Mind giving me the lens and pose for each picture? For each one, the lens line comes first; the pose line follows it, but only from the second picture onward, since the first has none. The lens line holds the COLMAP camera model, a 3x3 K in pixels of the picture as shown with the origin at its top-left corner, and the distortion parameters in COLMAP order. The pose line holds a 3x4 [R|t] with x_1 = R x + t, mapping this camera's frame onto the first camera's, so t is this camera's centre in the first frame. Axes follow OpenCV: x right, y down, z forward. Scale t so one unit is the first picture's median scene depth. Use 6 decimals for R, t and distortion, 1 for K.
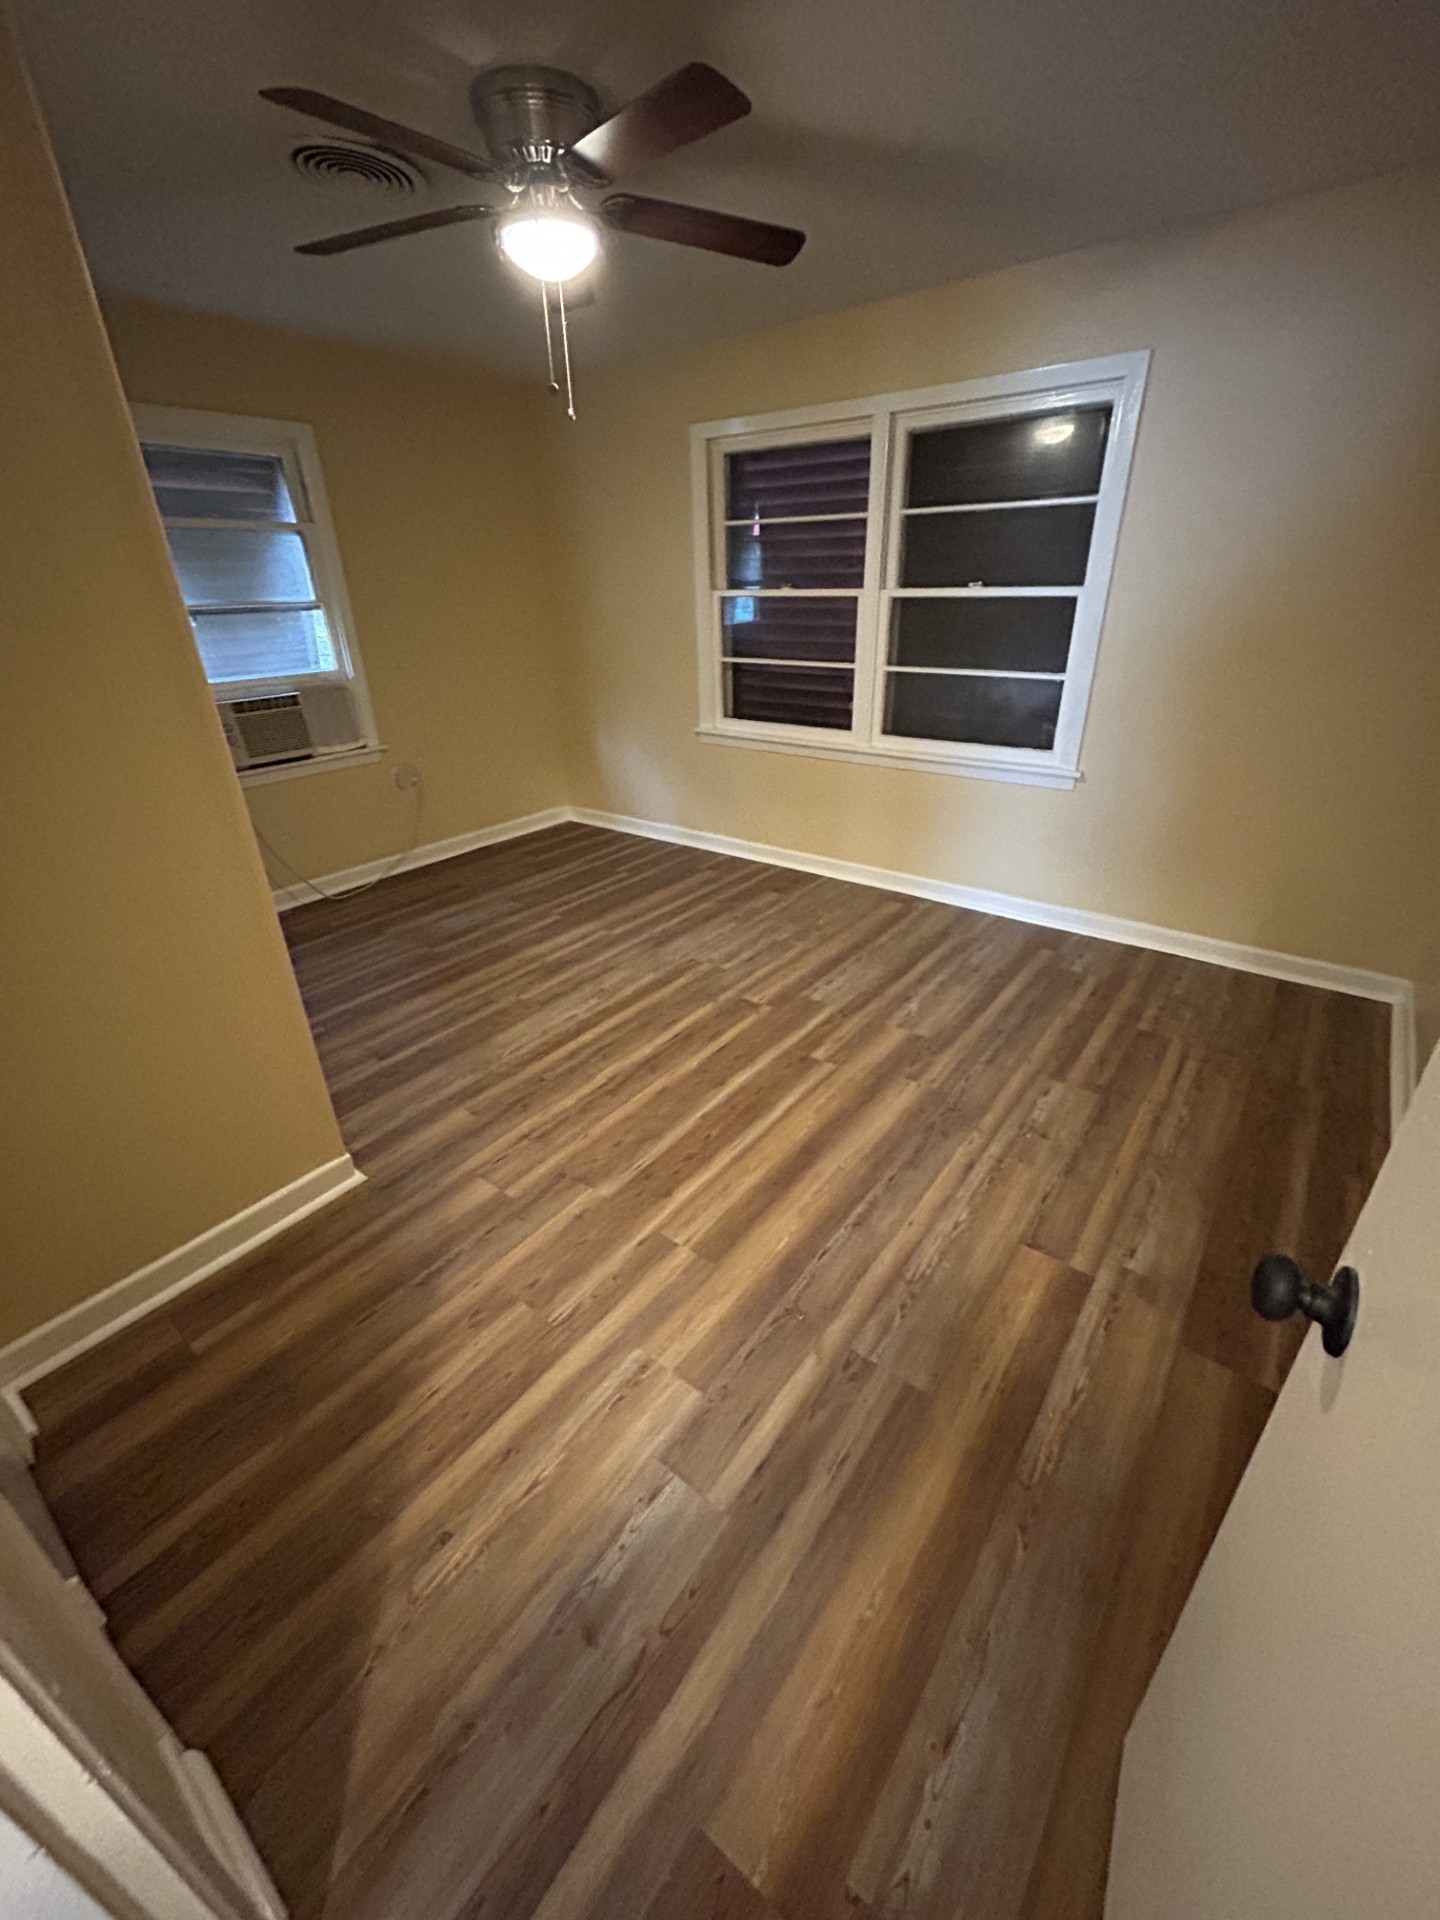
lens RADIAL K [[785.9, 0, 720.0], [0, 785.9, 960.0], [0, 0, 1]] dist [0.007685, 0.000220]
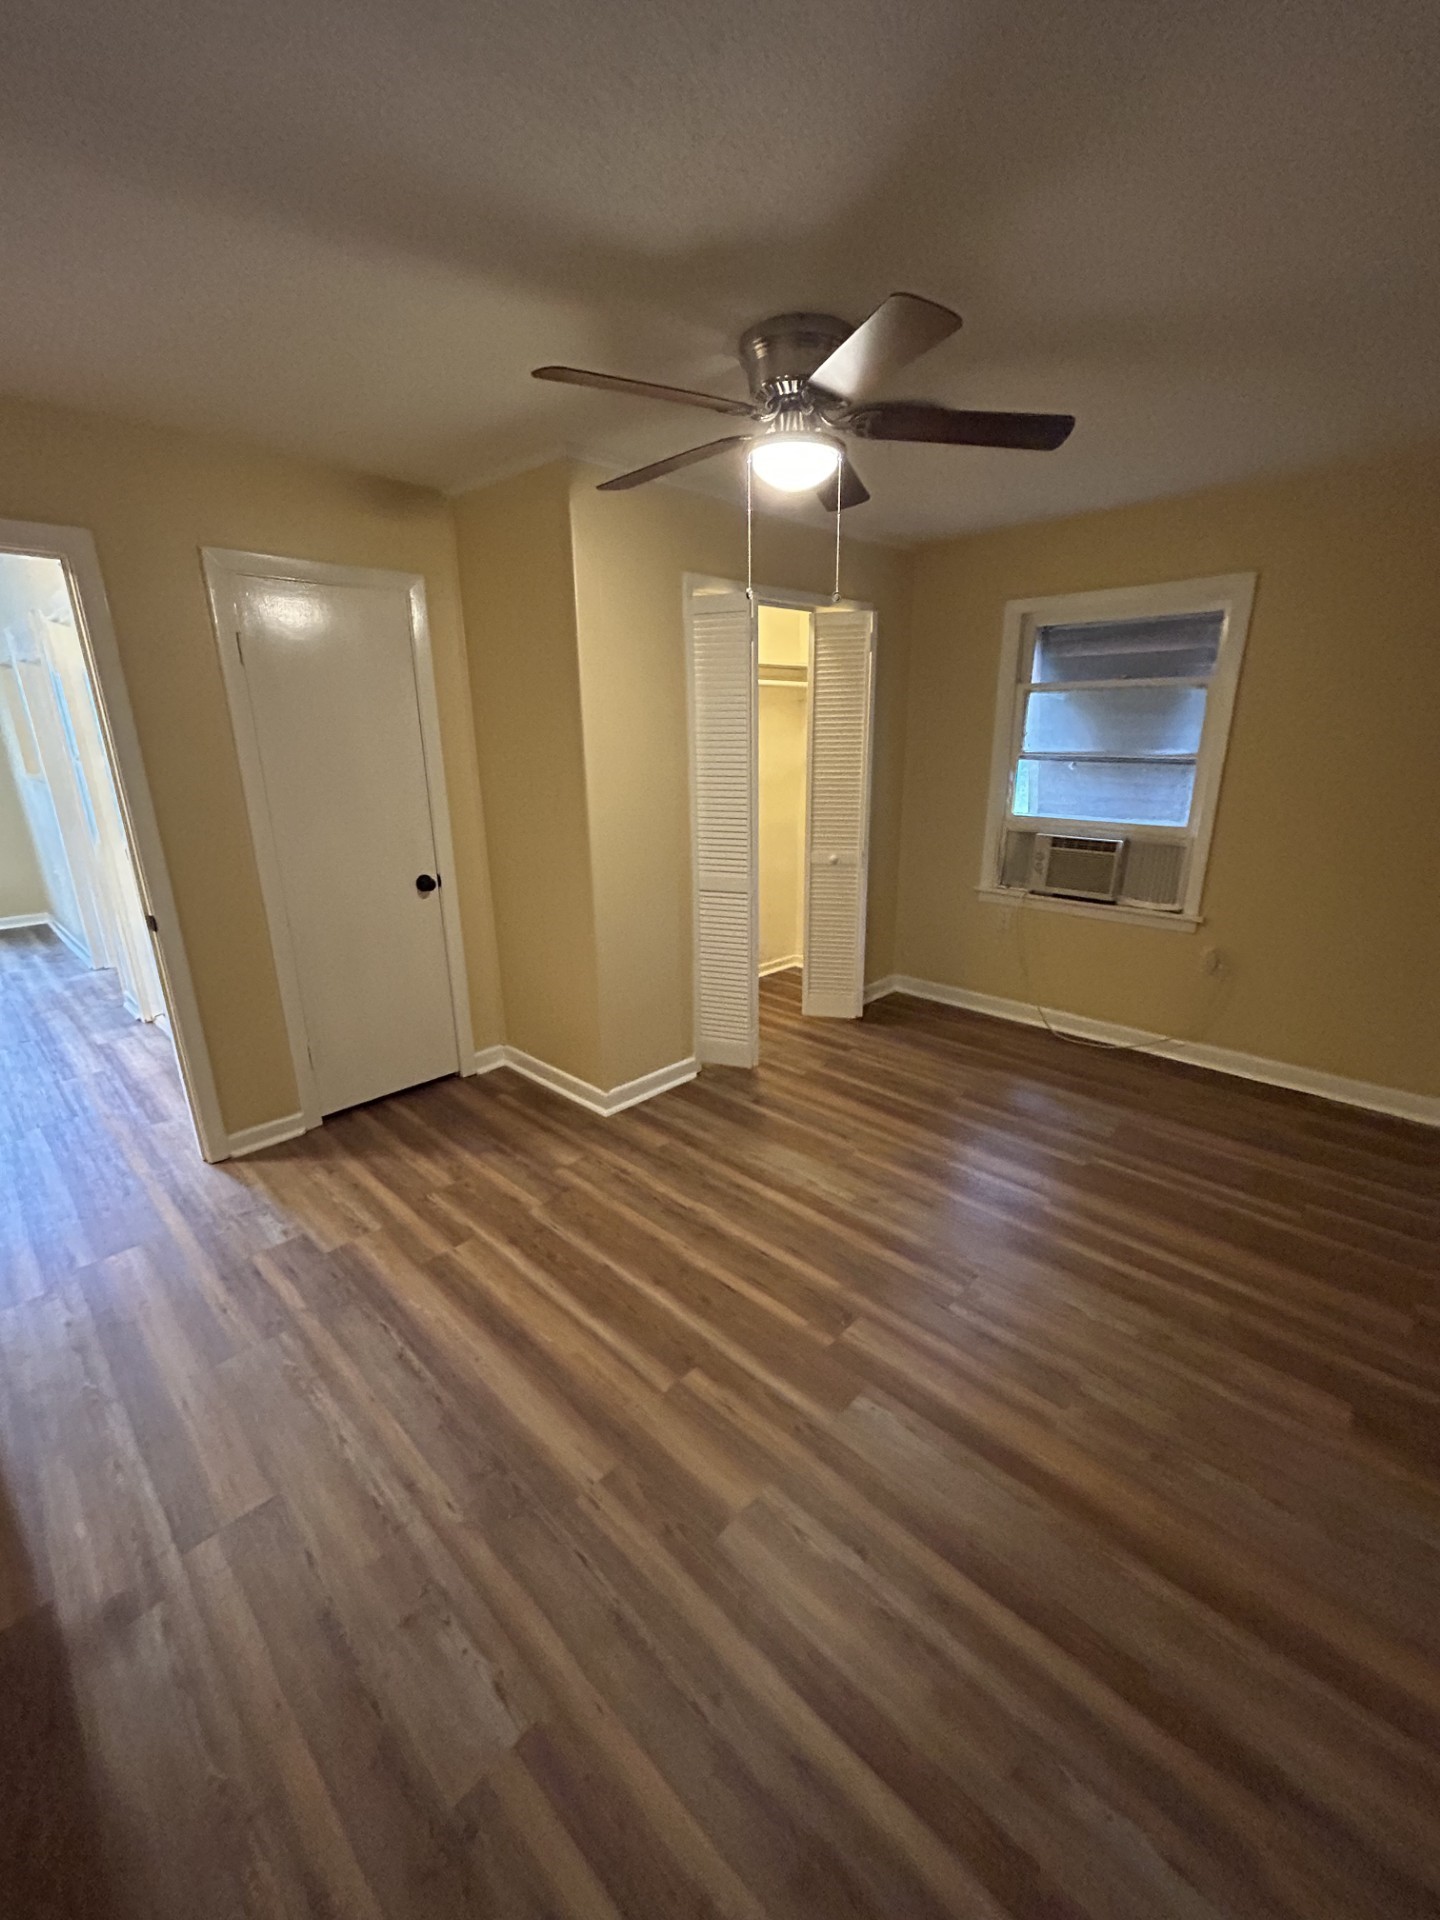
lens RADIAL K [[785.9, 0, 720.0], [0, 785.9, 960.0], [0, 0, 1]] dist [0.007685, 0.000220]
pose [[-0.113104, 0.311288, -0.943561, 0.705916], [-0.424685, 0.843388, 0.329148, -0.466808], [0.898248, 0.437944, 0.036809, 0.836696]]
